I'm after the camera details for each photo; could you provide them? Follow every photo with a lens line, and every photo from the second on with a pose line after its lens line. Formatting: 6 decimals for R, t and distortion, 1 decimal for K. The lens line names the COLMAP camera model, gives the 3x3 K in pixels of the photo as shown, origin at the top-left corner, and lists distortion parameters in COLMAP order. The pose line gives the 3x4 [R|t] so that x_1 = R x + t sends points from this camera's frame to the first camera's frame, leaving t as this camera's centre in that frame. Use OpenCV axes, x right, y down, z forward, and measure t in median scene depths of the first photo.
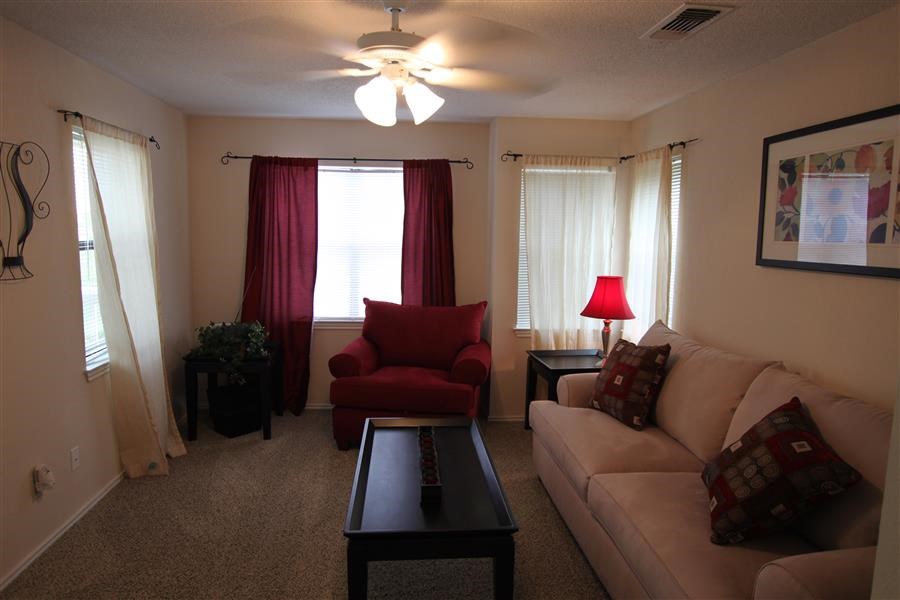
lens RADIAL K [[658.4, 0, 450.0], [0, 658.4, 300.0], [0, 0, 1]] dist [-0.000428, 0.012258]
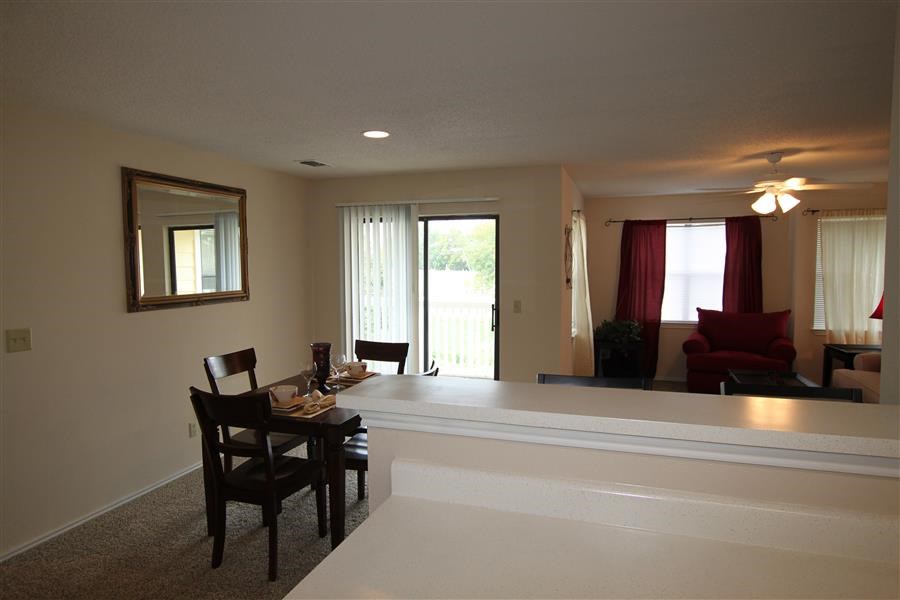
lens RADIAL K [[576.8, 0, 450.0], [0, 576.8, 300.0], [0, 0, 1]] dist [0.005468, 0.002515]
pose [[0.917082, 0.002057, -0.398694, -0.126616], [-0.020915, 0.998858, -0.042954, 0.051181], [0.398151, 0.047731, 0.916077, -0.487983]]
